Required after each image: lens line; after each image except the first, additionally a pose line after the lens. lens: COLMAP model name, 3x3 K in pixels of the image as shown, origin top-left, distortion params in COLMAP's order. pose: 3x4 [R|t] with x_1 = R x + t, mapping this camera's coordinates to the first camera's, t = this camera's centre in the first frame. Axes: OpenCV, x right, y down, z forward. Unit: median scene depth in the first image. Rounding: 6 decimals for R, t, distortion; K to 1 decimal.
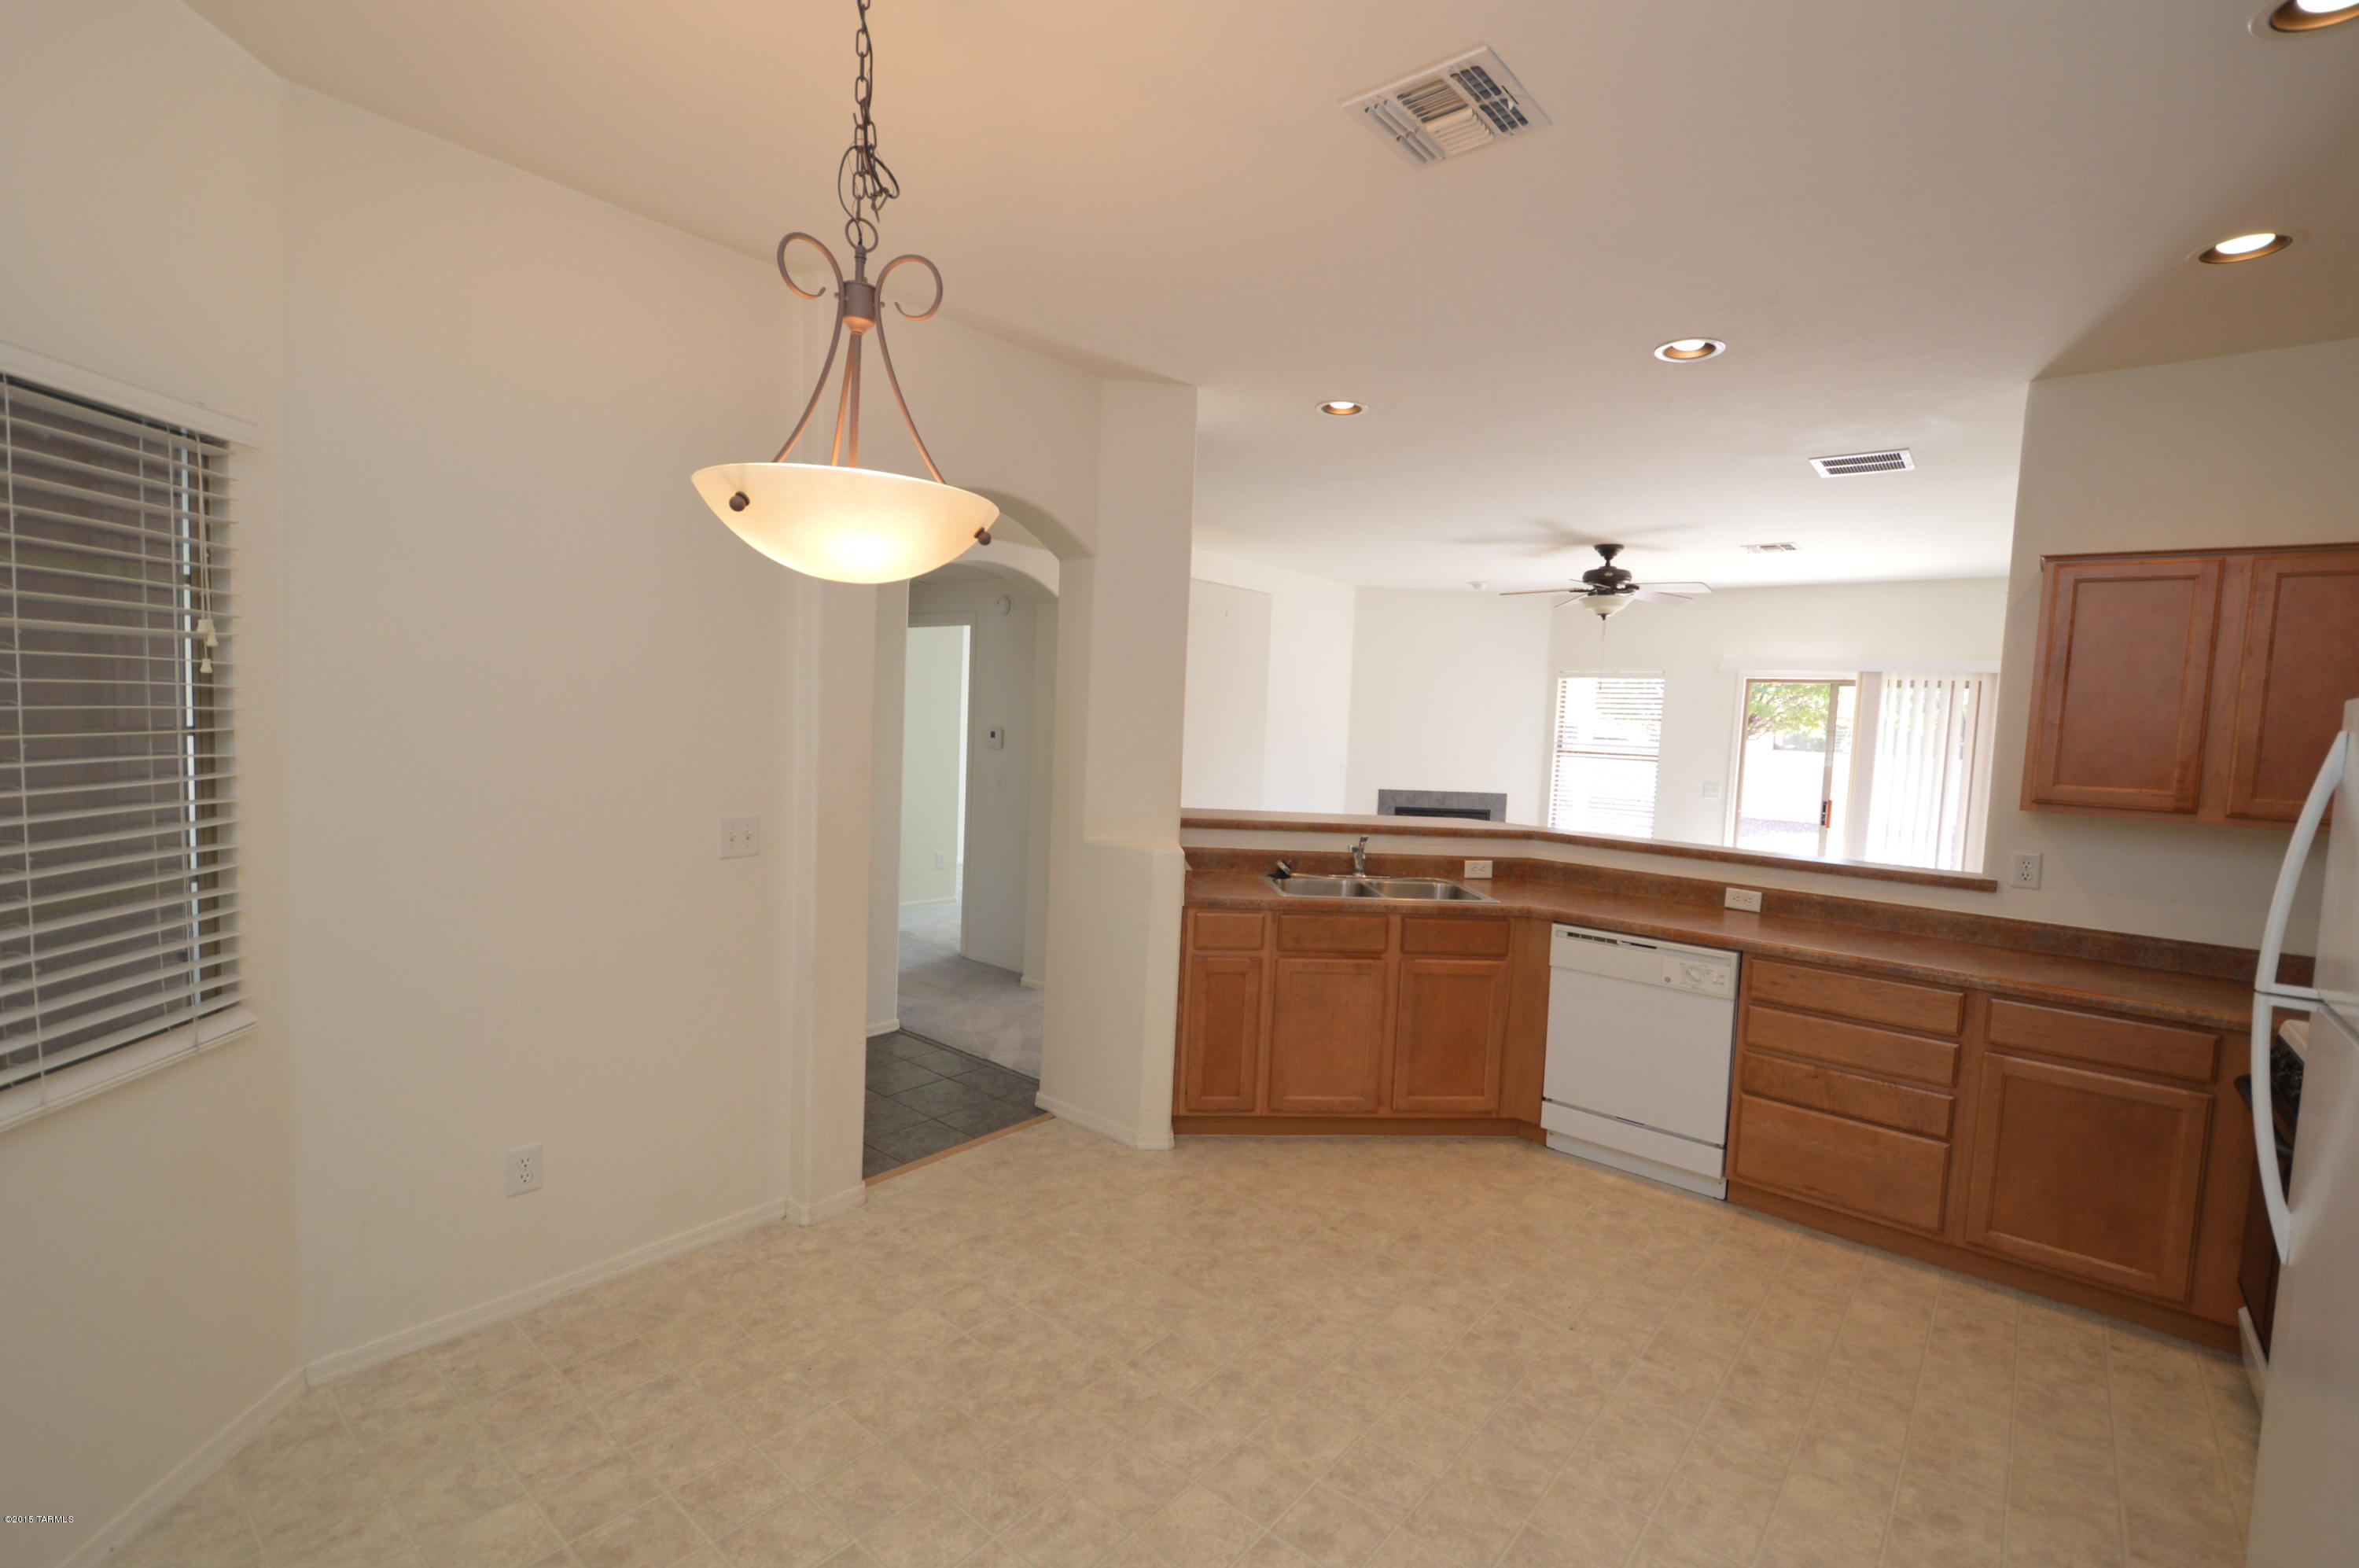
lens RADIAL K [[1036.1, 0, 1179.5], [0, 1036.1, 784.0], [0, 0, 1]] dist [0.012028, -0.011746]
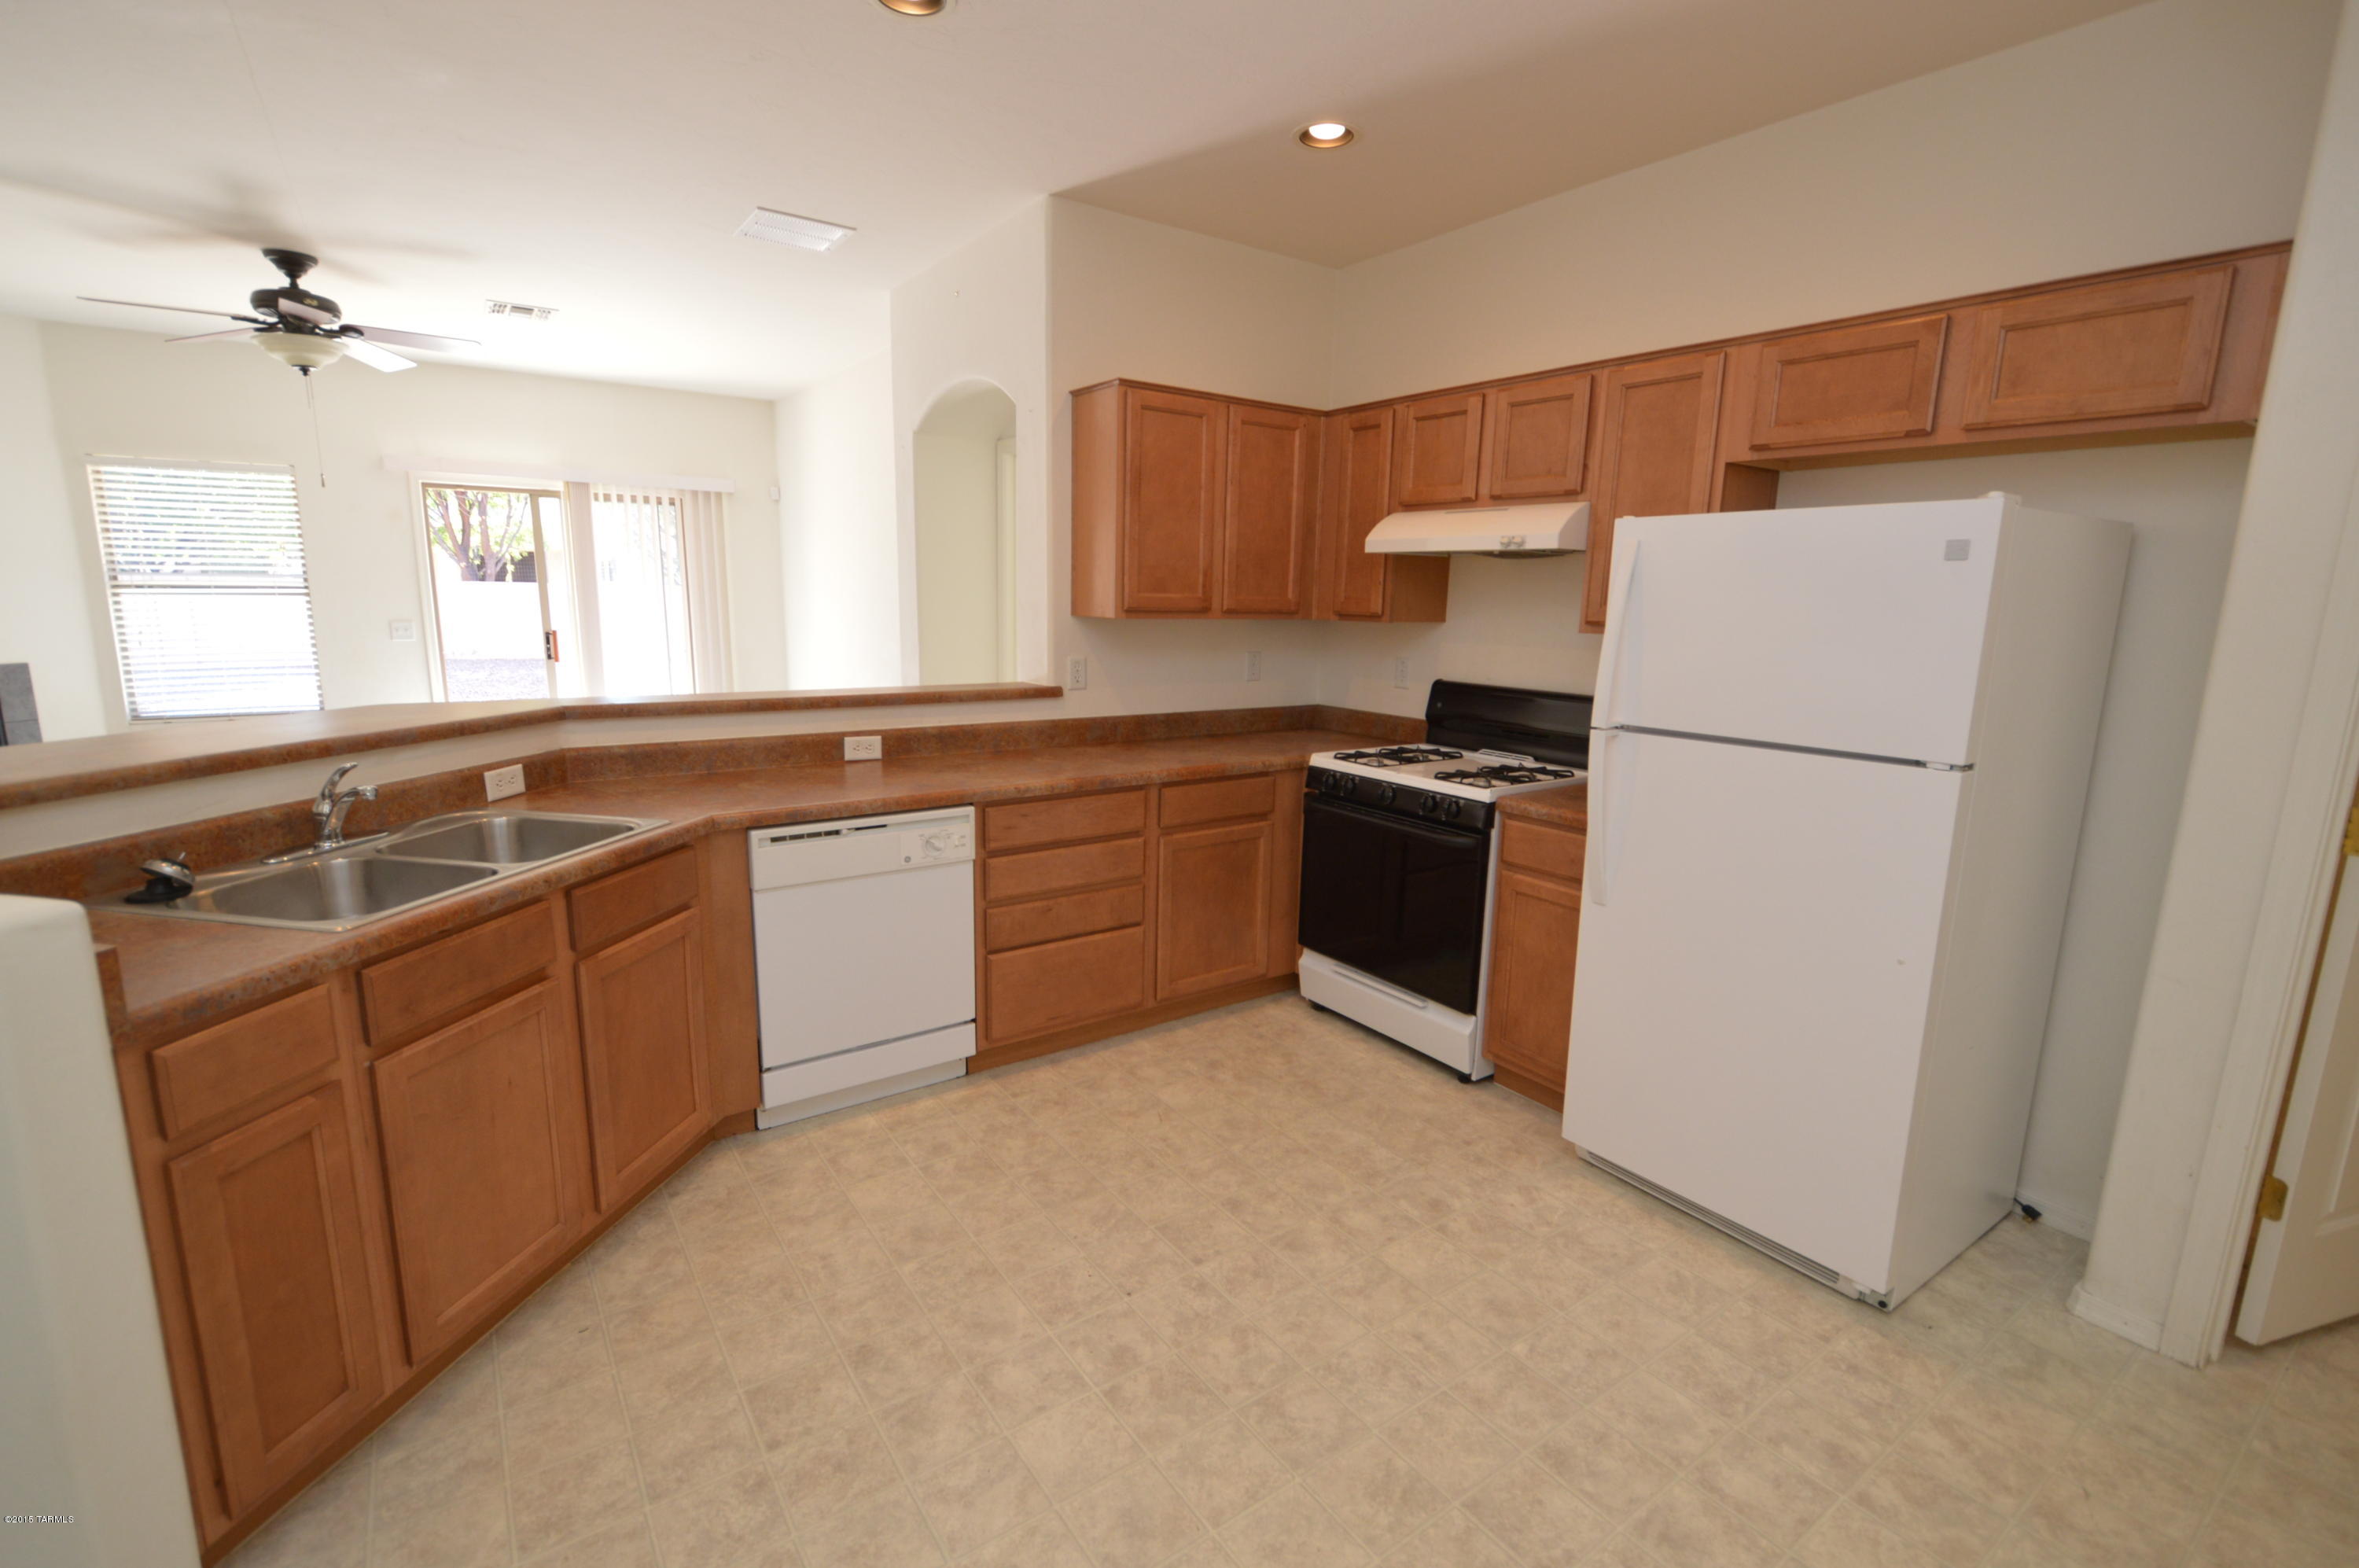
lens RADIAL K [[1036.1, 0, 1179.5], [0, 1036.1, 784.0], [0, 0, 1]] dist [0.012028, -0.011746]
pose [[0.254532, -0.215058, 0.942848, -0.215625], [0.053995, 0.976599, 0.208180, -0.025386], [-0.965556, -0.002079, 0.260188, 0.547158]]
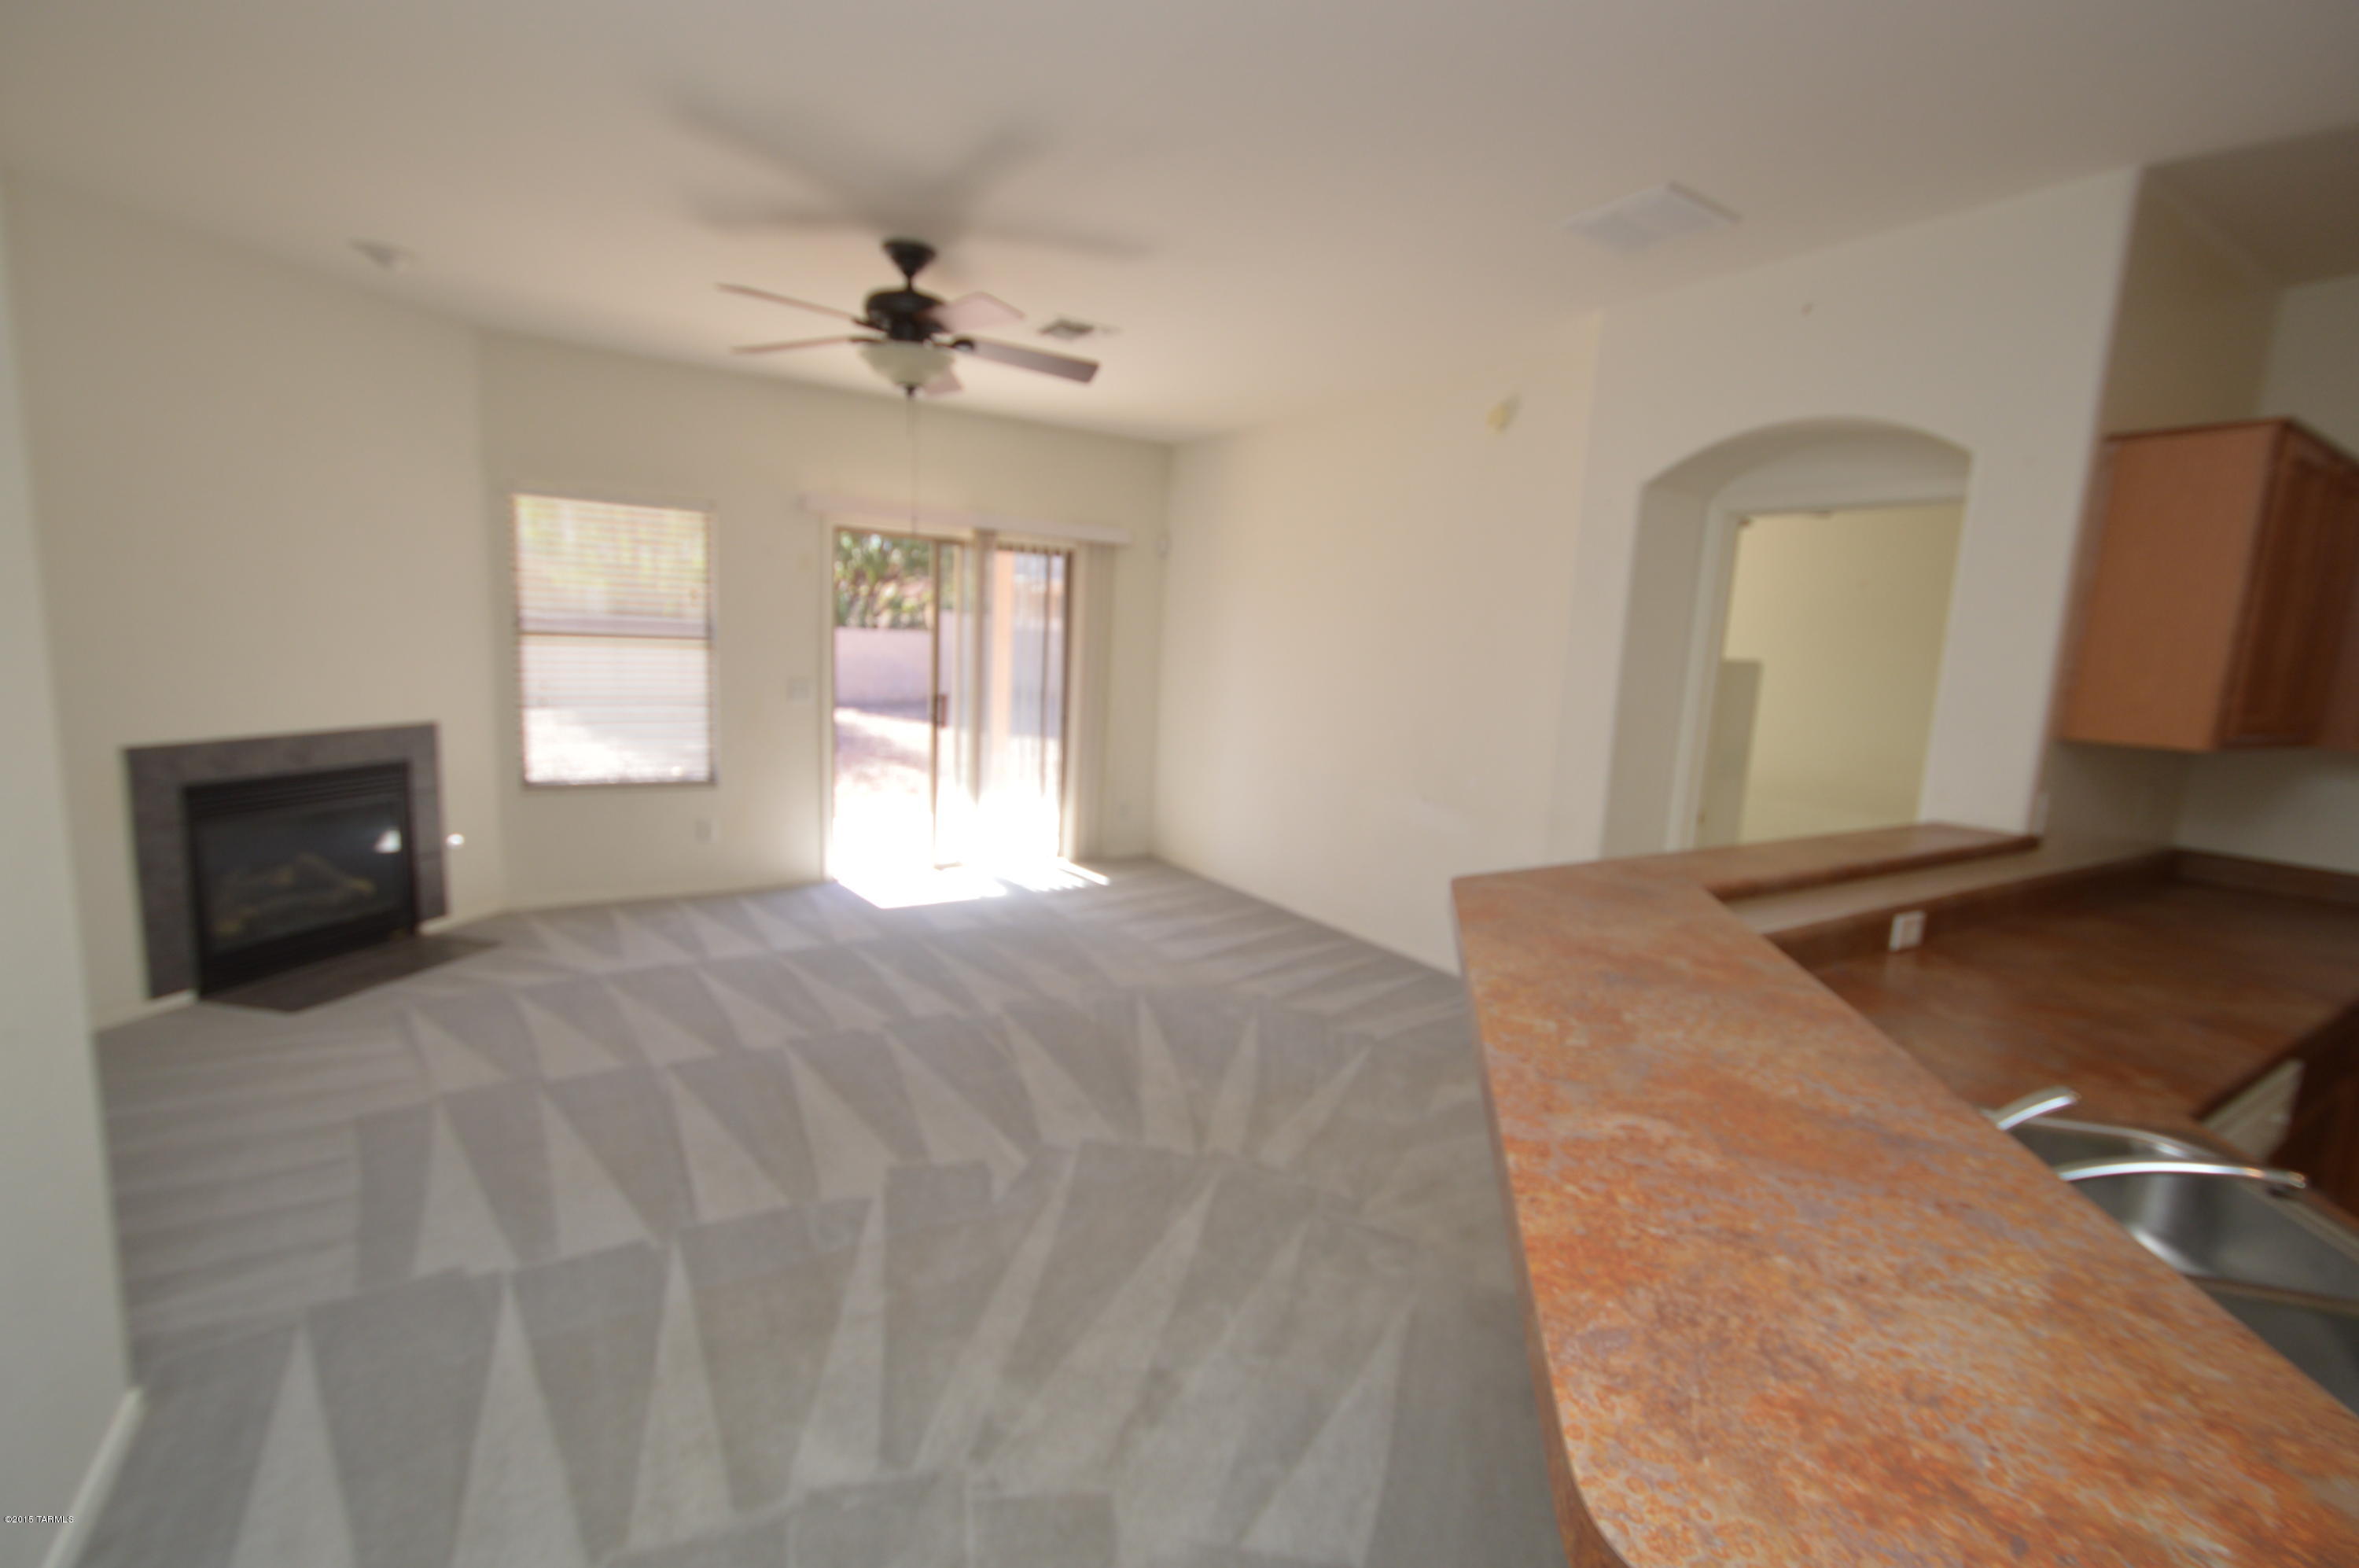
lens RADIAL K [[1036.1, 0, 1179.5], [0, 1036.1, 784.0], [0, 0, 1]] dist [0.012028, -0.011746]
pose [[0.295853, -0.159042, 0.941901, -0.135900], [0.022928, 0.986940, 0.159446, -0.082217], [-0.954958, -0.025576, 0.295636, 1.285029]]
